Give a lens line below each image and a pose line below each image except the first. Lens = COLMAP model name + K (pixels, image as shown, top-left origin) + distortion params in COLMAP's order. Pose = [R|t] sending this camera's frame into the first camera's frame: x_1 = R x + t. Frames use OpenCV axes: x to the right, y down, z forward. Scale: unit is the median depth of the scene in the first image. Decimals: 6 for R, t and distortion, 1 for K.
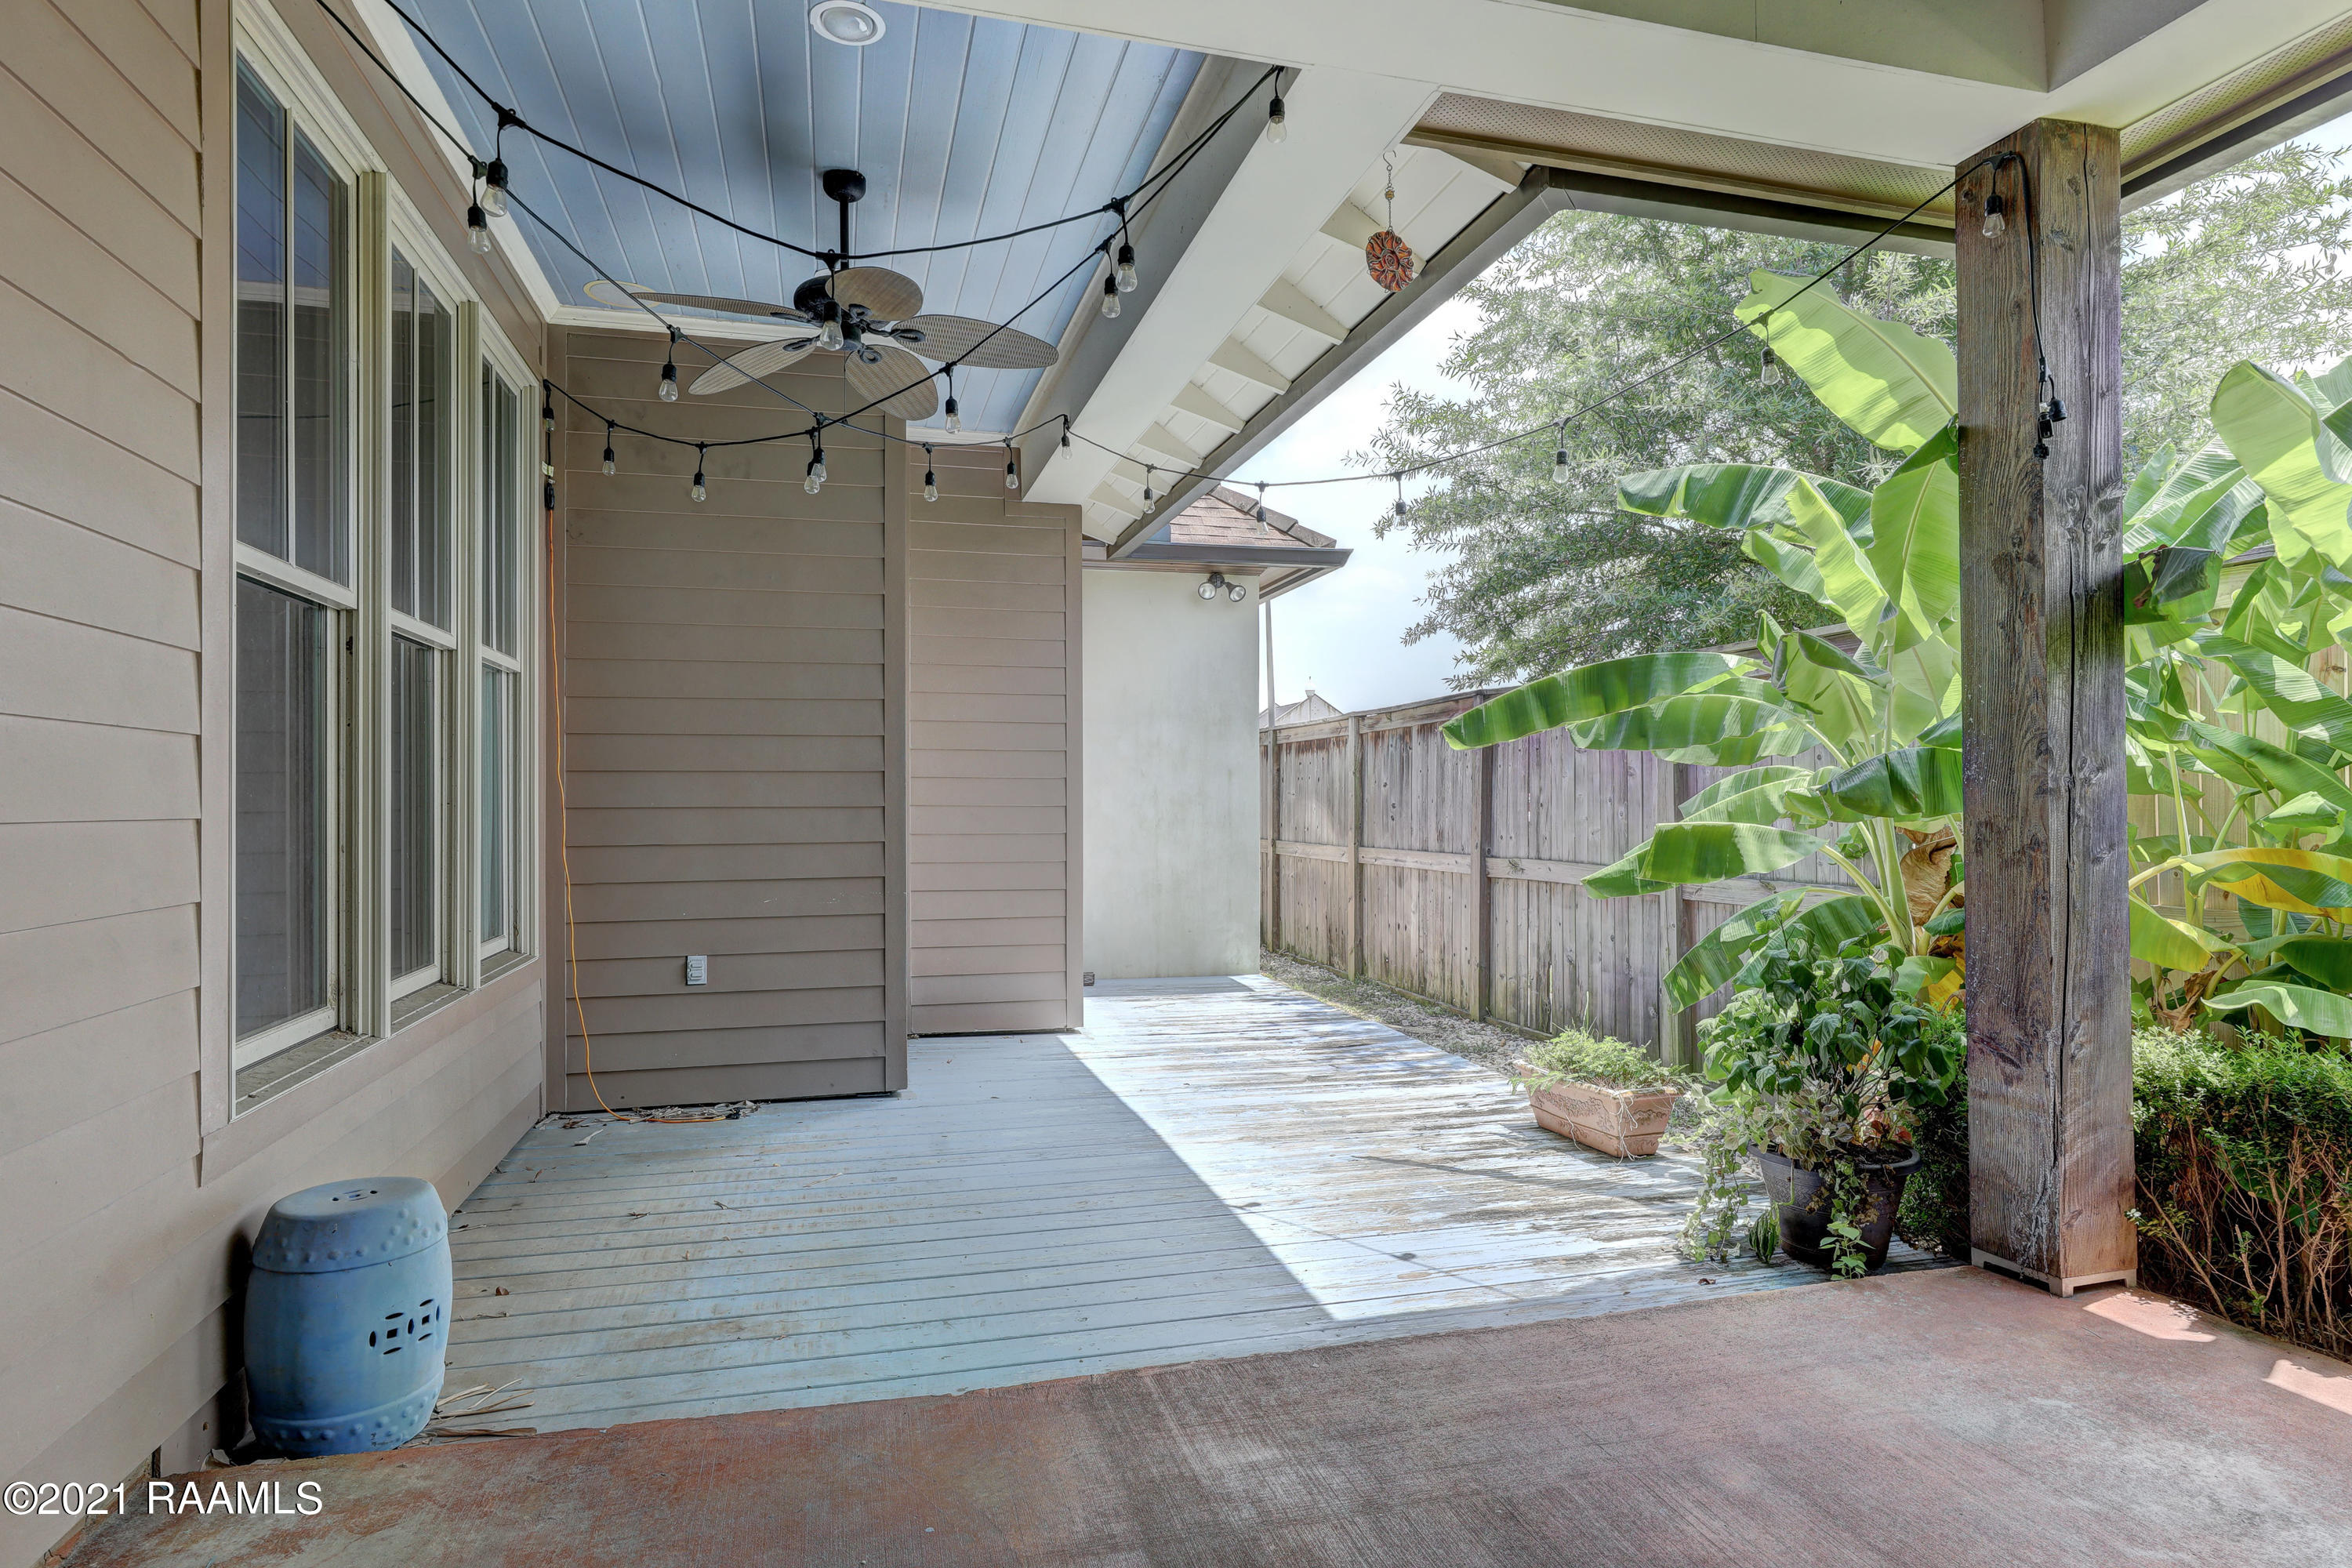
lens RADIAL K [[1307.0, 0, 1178.6], [0, 1307.0, 788.1], [0, 0, 1]] dist [-0.004617, 0.002675]
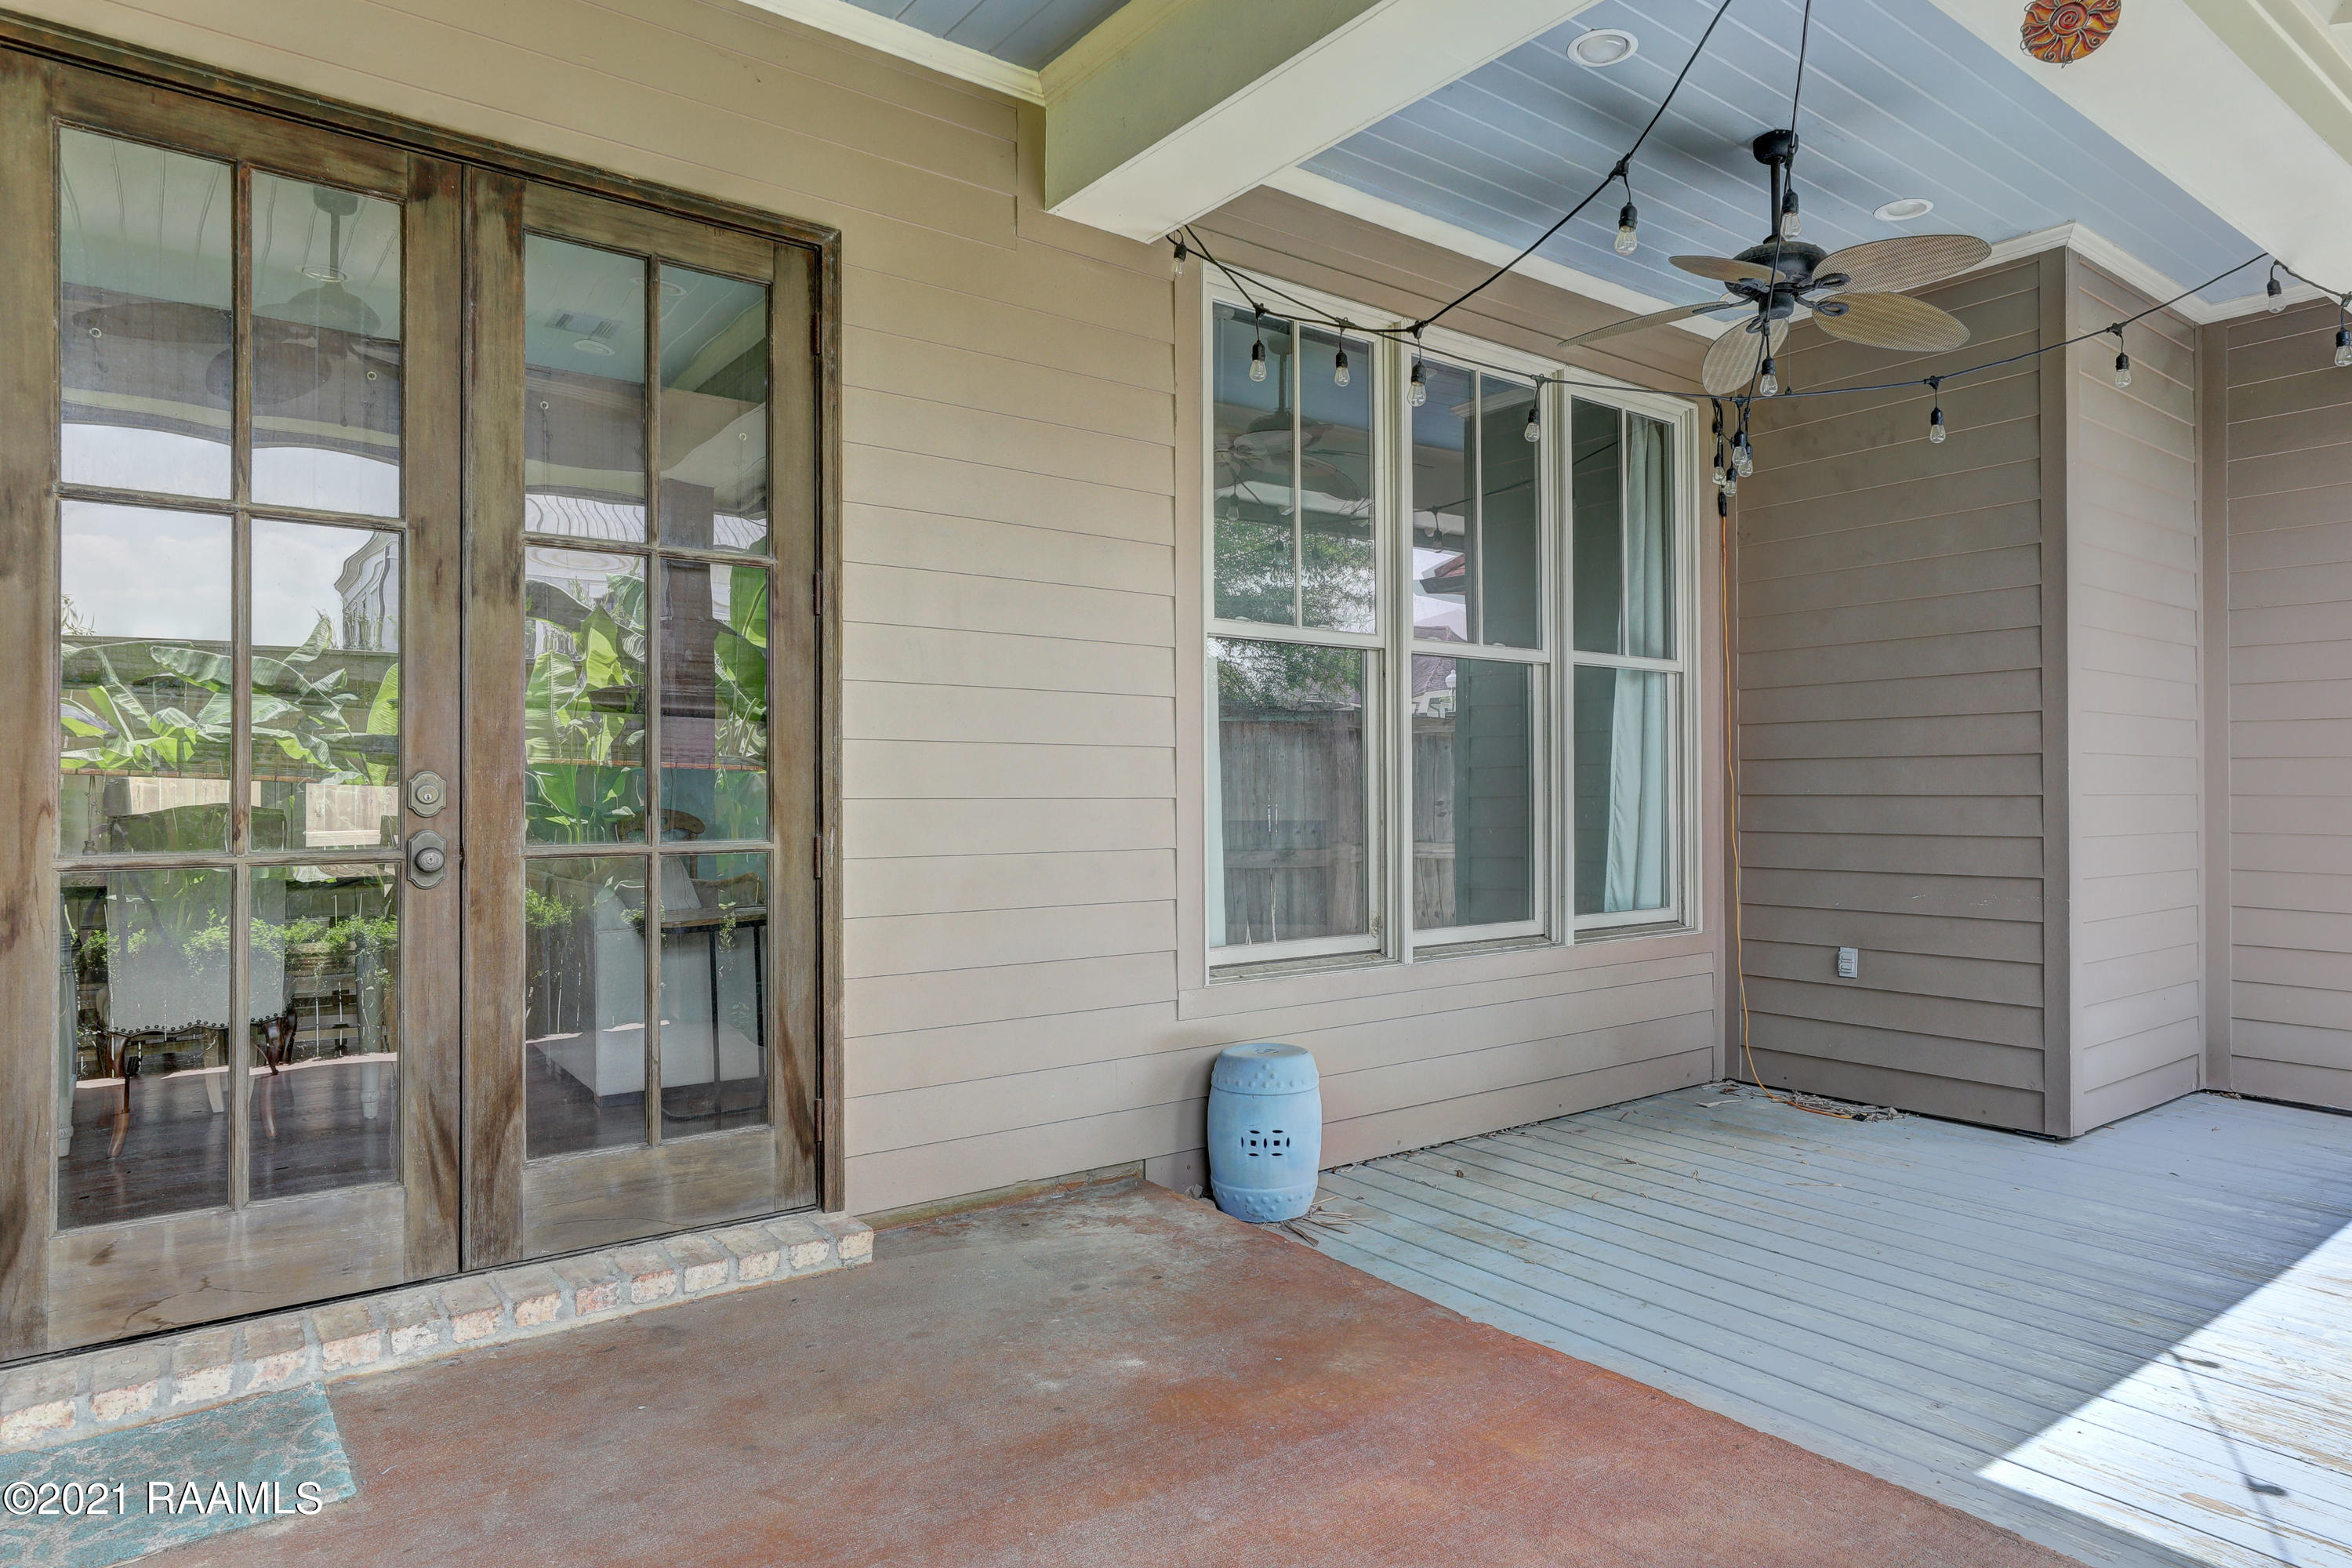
lens RADIAL K [[1365.4, 0, 1175.5], [0, 1365.4, 785.7], [0, 0, 1]] dist [-0.007900, 0.003752]
pose [[0.373325, -0.002171, -0.927698, 0.561747], [0.007155, 0.999974, 0.000539, 0.005510], [0.927673, -0.006839, 0.373331, 0.232854]]
